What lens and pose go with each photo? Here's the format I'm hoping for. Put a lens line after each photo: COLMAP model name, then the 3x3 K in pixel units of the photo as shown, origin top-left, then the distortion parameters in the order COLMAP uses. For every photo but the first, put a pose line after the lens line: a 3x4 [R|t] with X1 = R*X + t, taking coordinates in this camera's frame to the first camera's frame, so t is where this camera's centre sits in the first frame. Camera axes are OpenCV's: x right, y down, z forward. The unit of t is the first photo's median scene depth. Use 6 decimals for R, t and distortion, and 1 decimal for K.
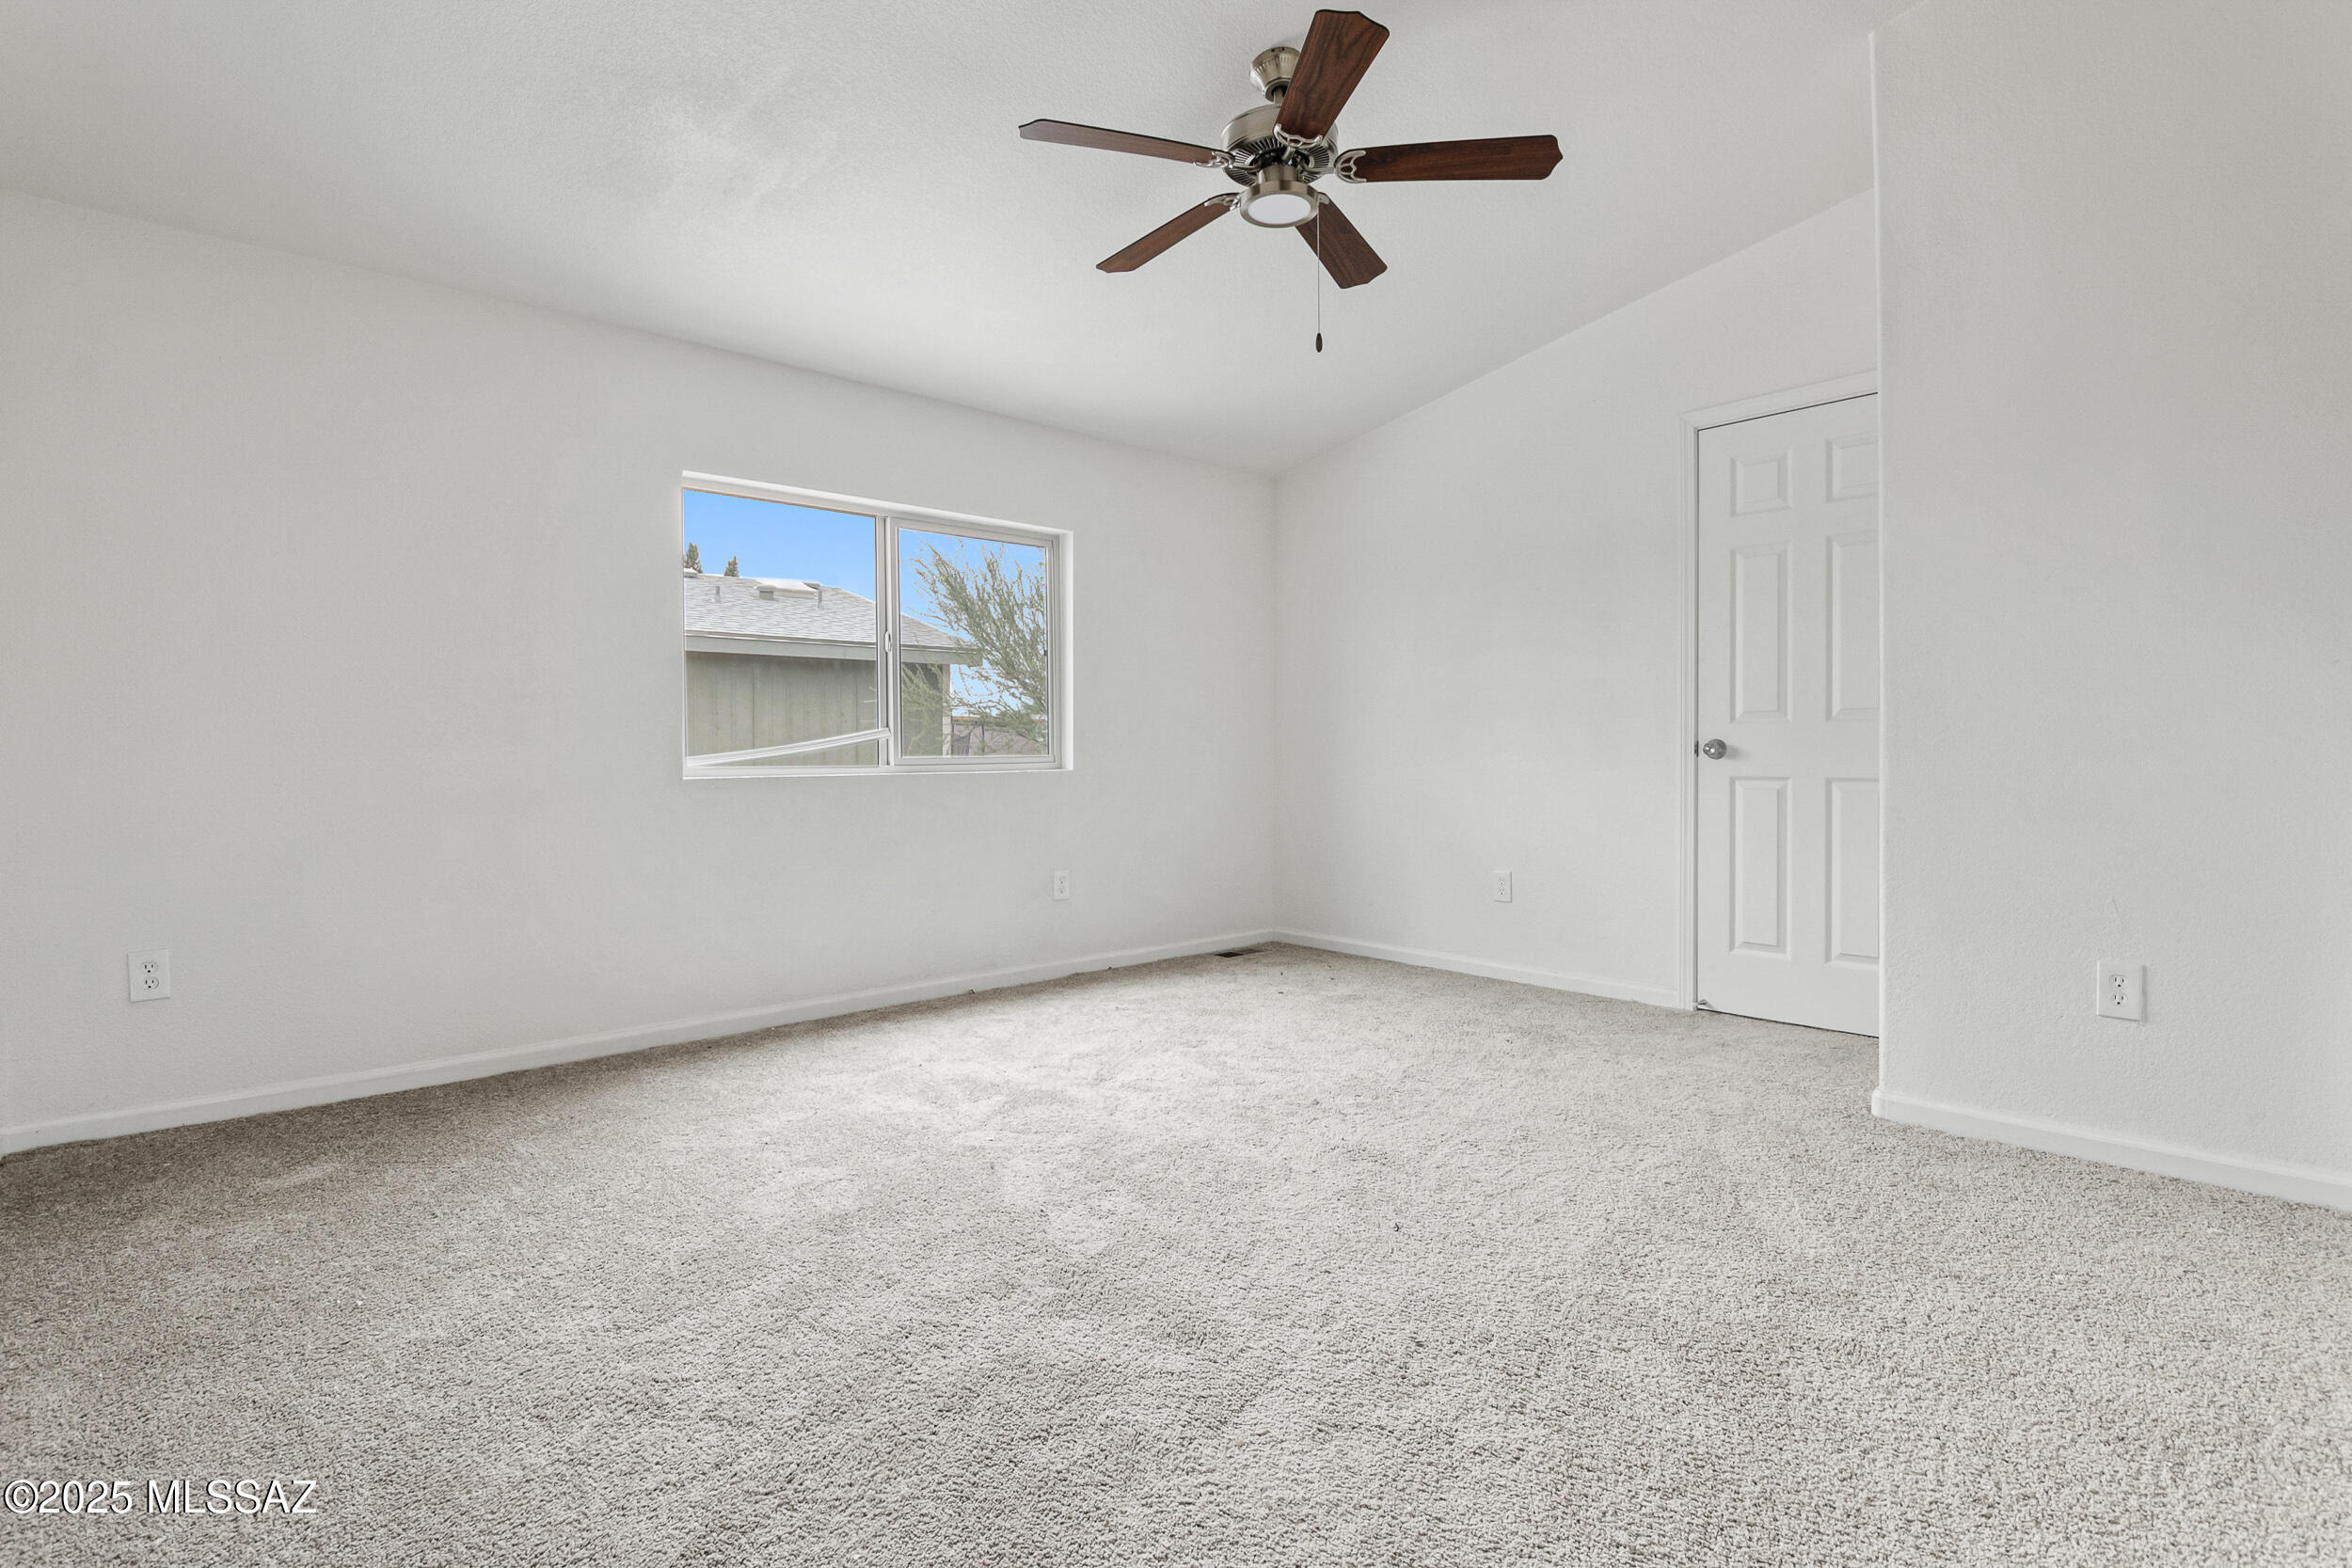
lens RADIAL K [[1114.8, 0, 1133.2], [0, 1114.8, 757.9], [0, 0, 1]] dist [-0.020036, -0.000419]
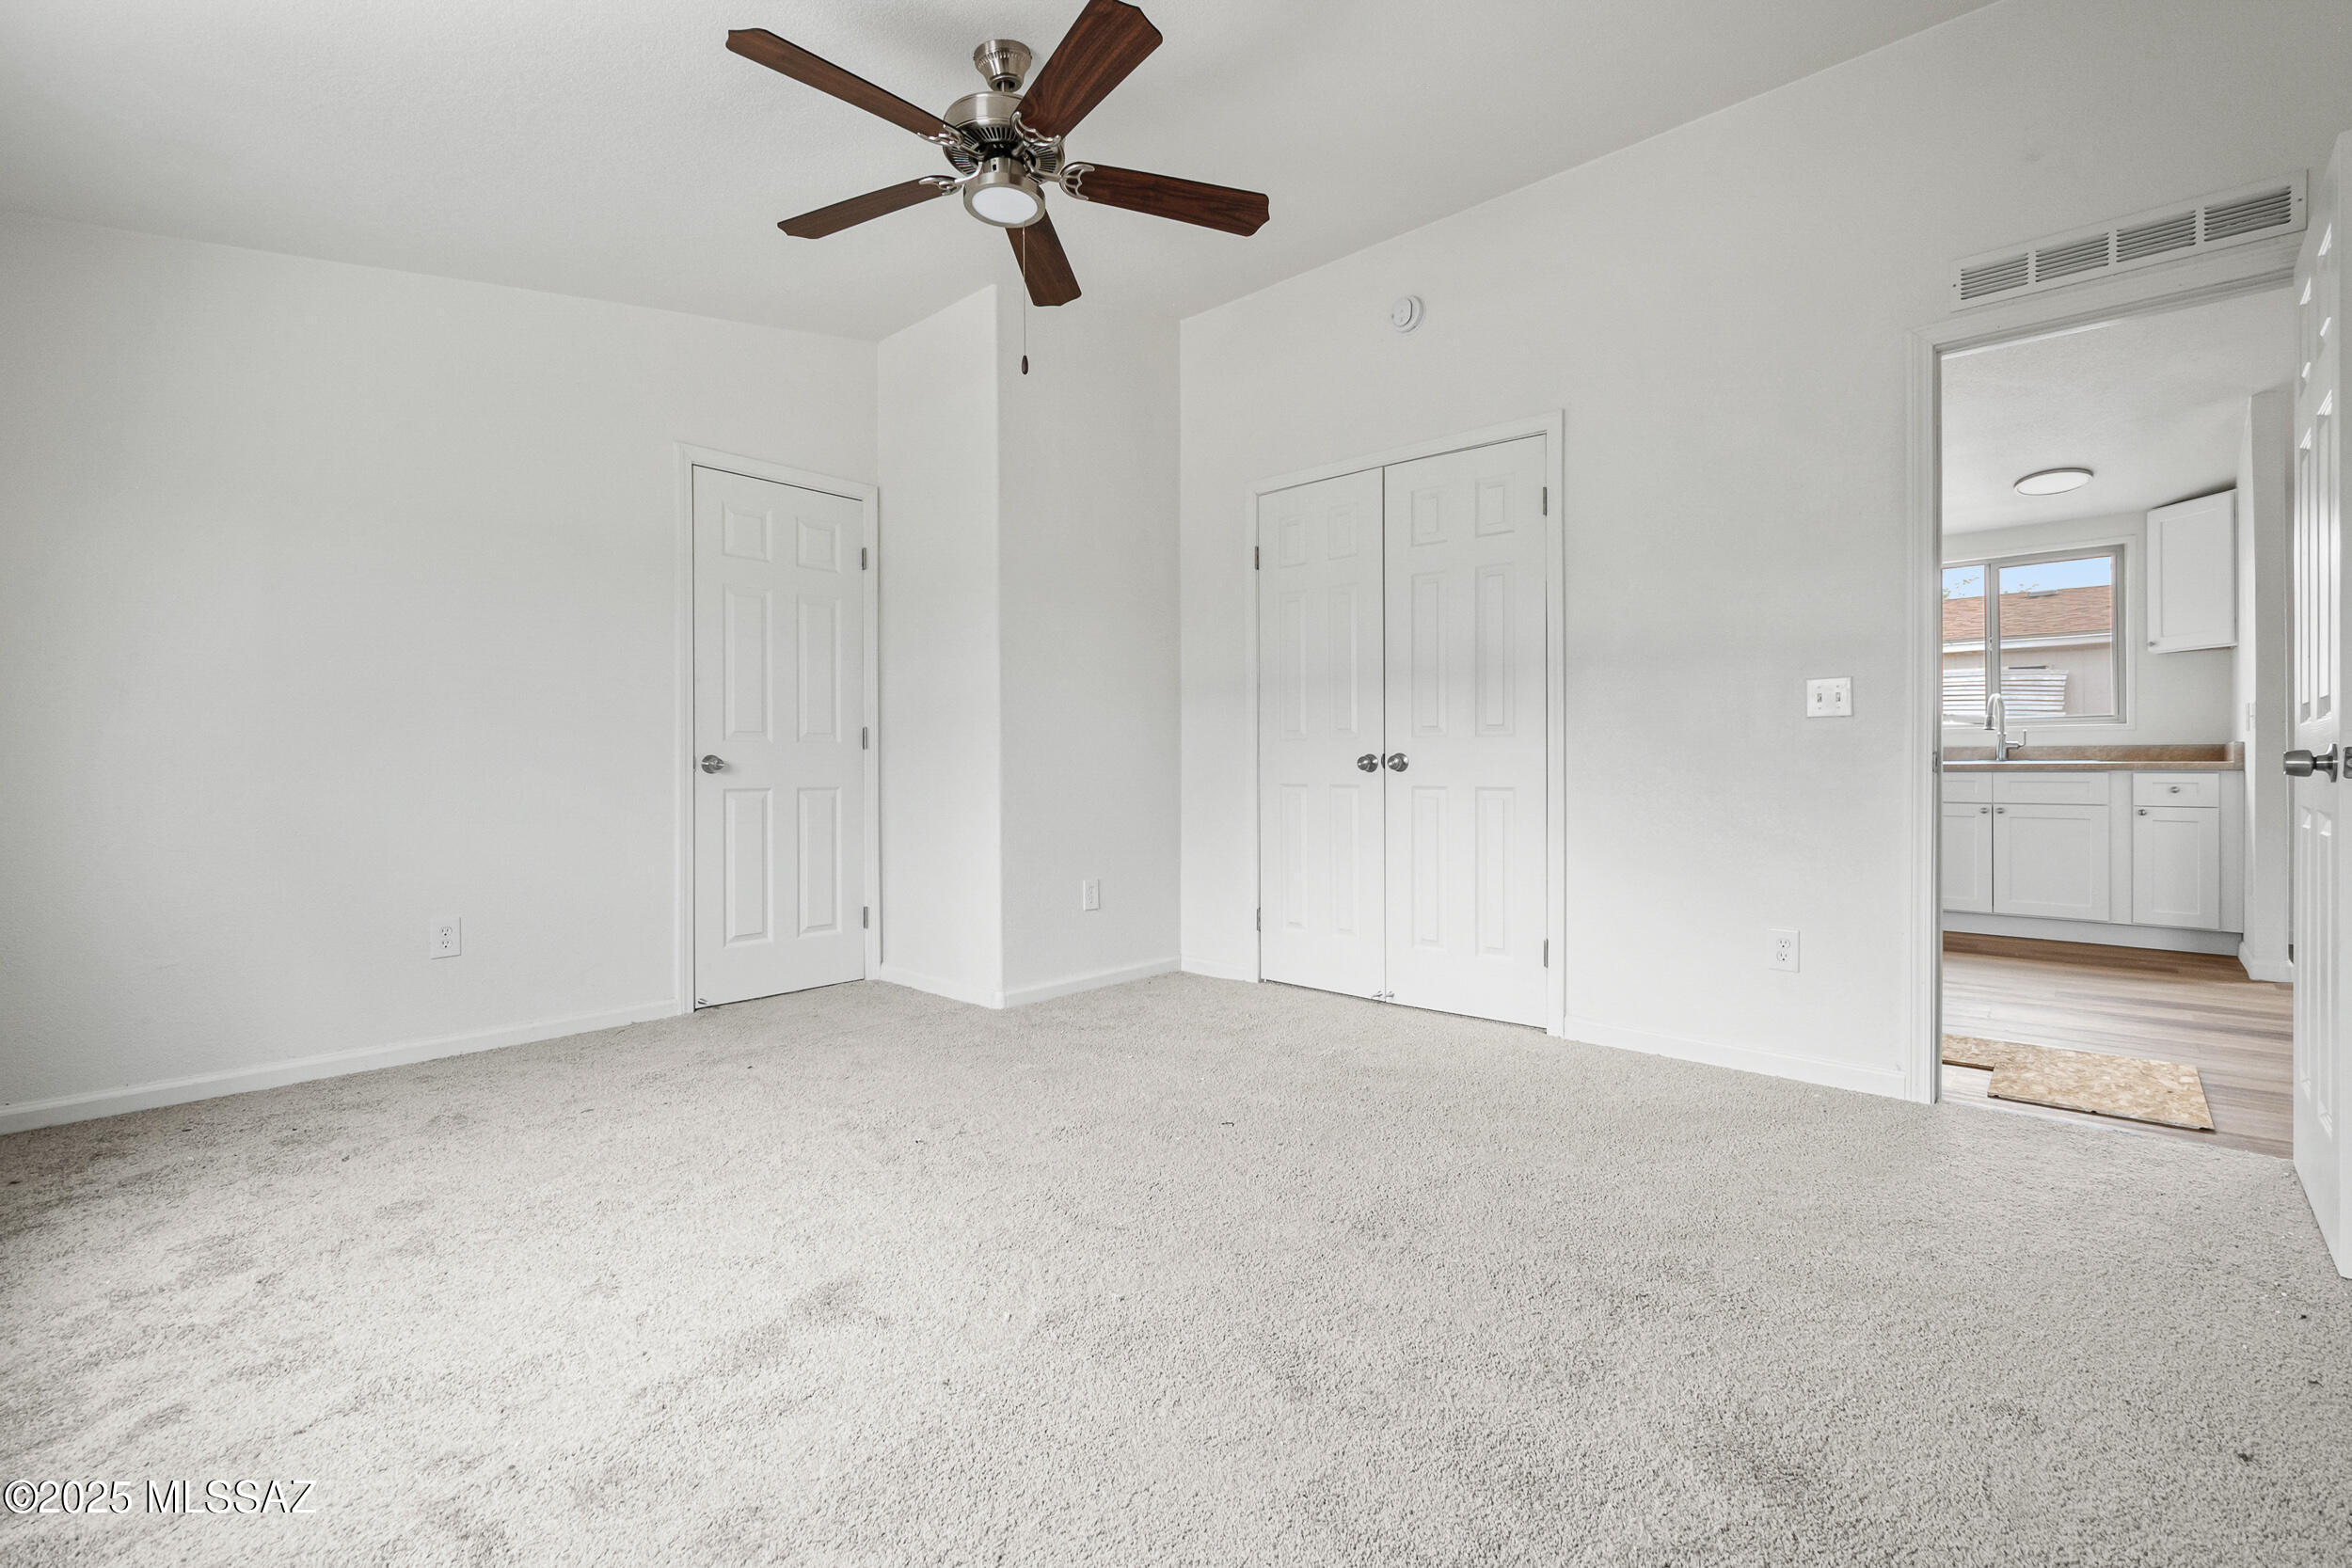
lens RADIAL K [[1053.4, 0, 1175.8], [0, 1053.4, 754.9], [0, 0, 1]] dist [0.014368, -0.000904]
pose [[-0.127236, 0.012492, 0.991794, -0.660094], [0.008018, 0.999901, -0.011565, -0.001448], [-0.991840, 0.006481, -0.127323, 0.802918]]
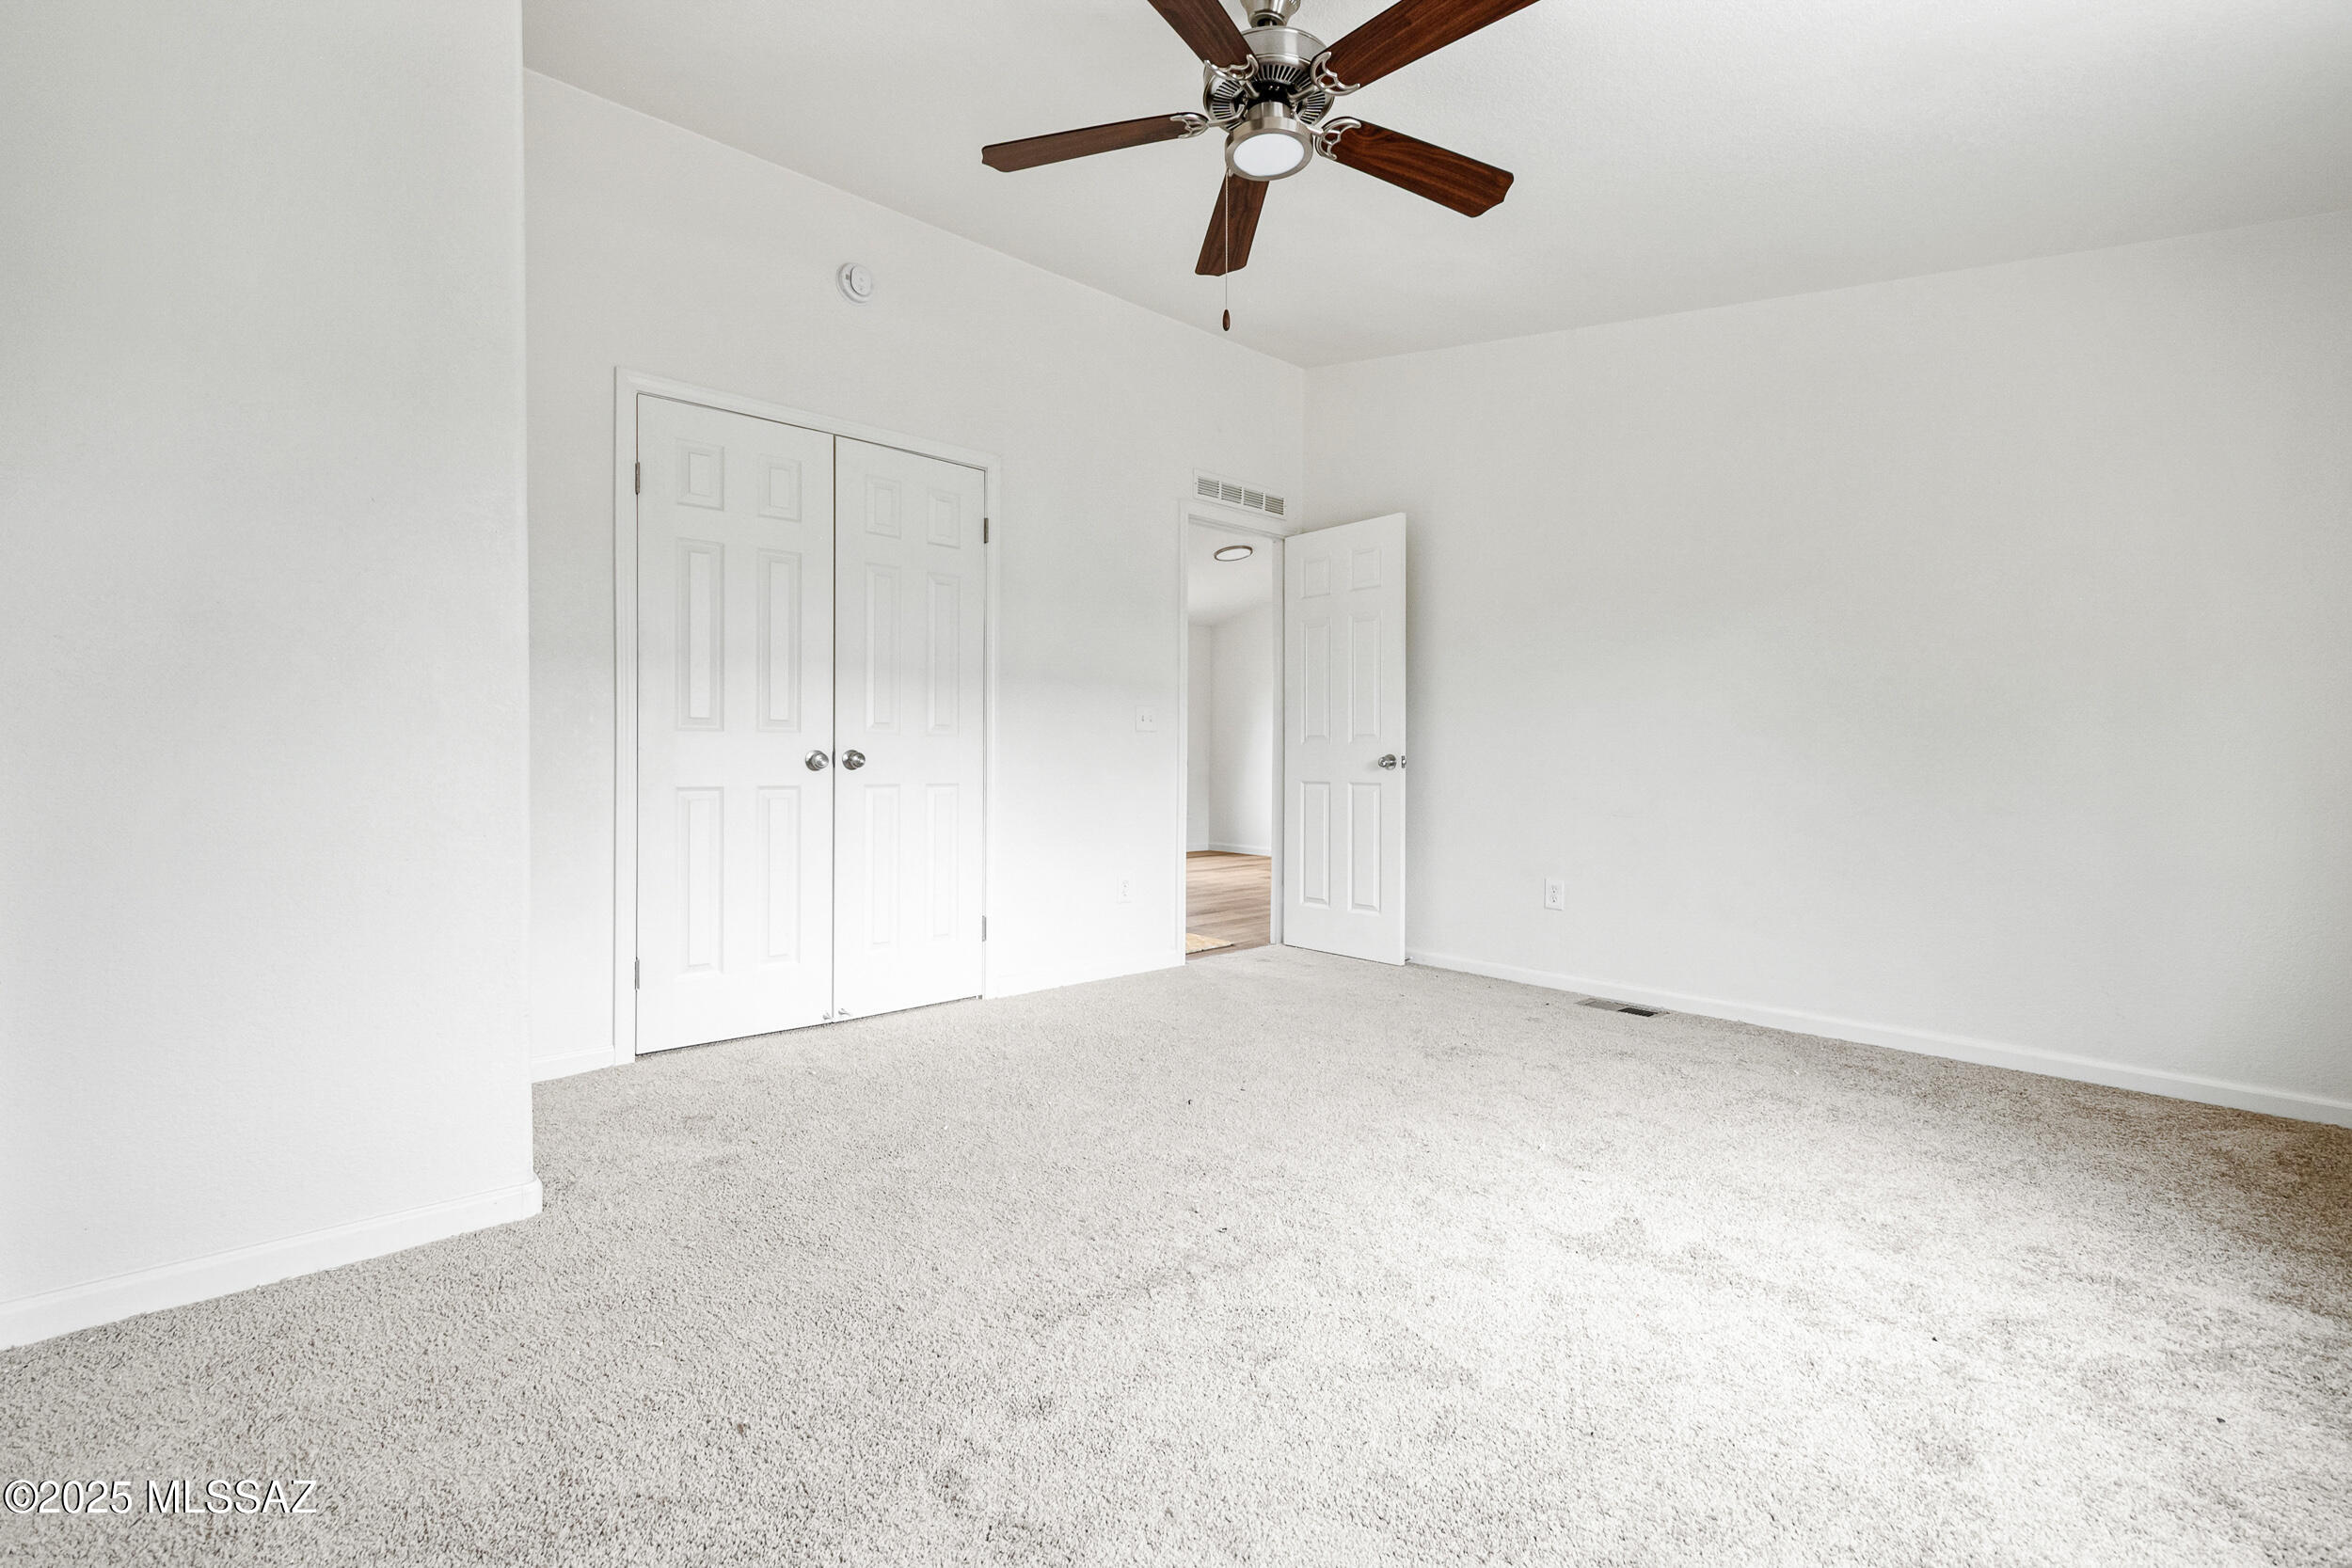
lens RADIAL K [[1053.4, 0, 1175.8], [0, 1053.4, 754.9], [0, 0, 1]] dist [0.014368, -0.000904]
pose [[-0.999530, 0.005223, -0.030213, 0.190509], [0.005115, 0.999980, 0.003671, -0.012252], [0.030232, 0.003514, -0.999537, 1.527812]]
